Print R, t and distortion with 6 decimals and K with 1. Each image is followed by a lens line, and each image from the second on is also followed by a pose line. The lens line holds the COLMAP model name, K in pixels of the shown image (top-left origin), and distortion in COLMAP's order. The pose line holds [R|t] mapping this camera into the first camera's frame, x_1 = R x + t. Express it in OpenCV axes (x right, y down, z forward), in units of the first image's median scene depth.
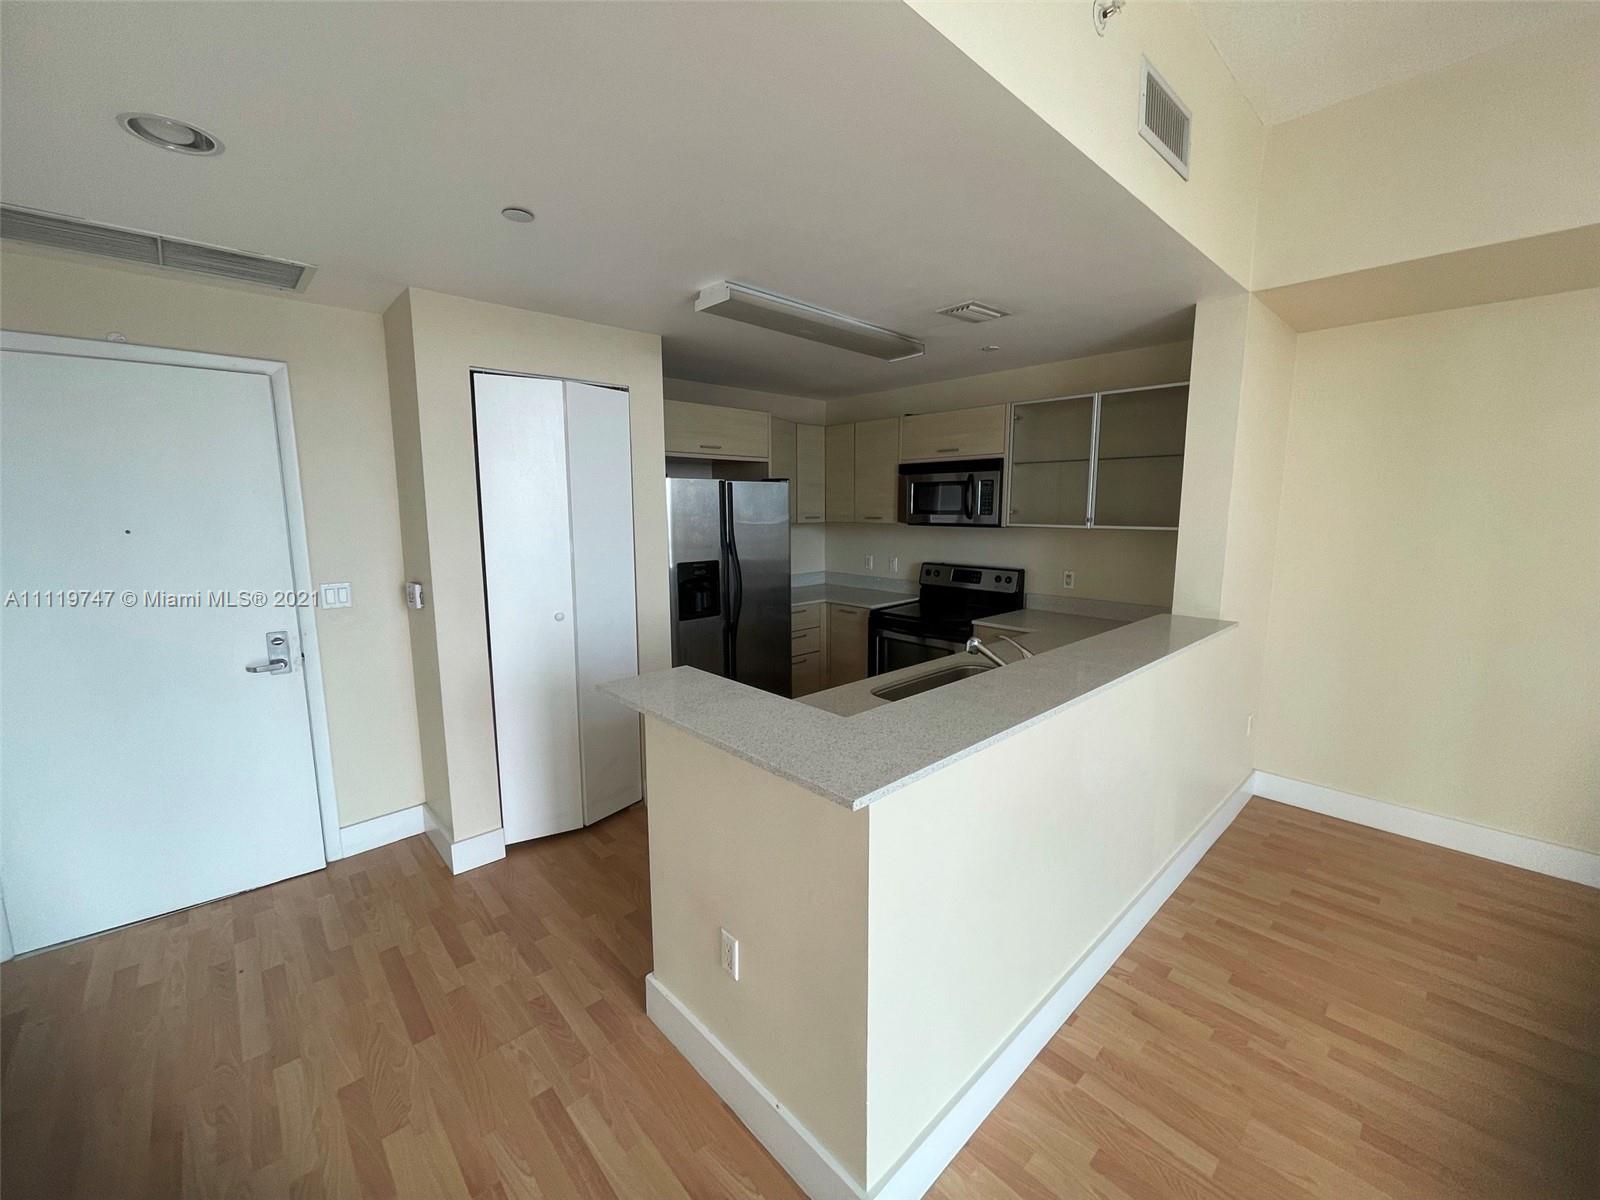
lens RADIAL K [[646.4, 0, 804.4], [0, 646.4, 599.0], [0, 0, 1]] dist [-0.002347, 0.001407]
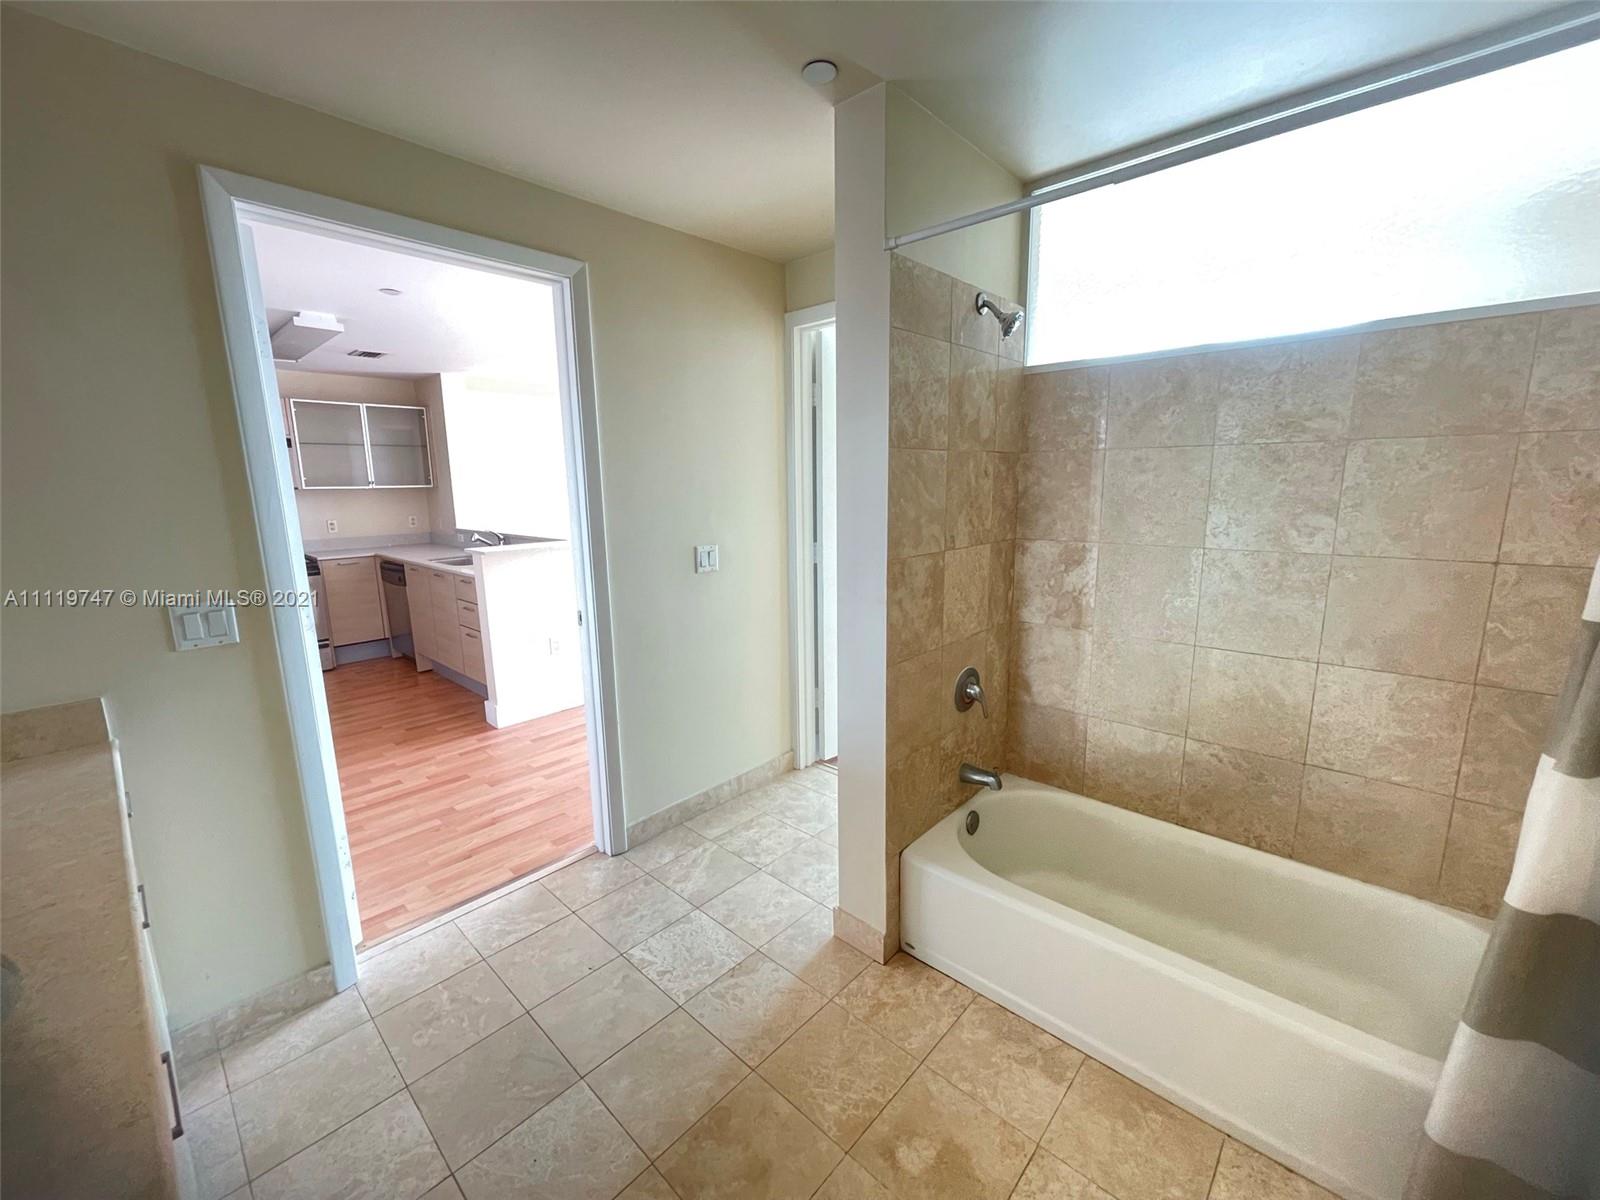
lens RADIAL K [[646.4, 0, 796.1], [0, 646.4, 598.6], [0, 0, 1]] dist [-0.002347, 0.001407]
pose [[-0.081437, -0.176956, 0.980844, -2.036671], [0.153028, 0.970224, 0.187745, 0.030597], [-0.984861, 0.165386, -0.051933, 0.136117]]
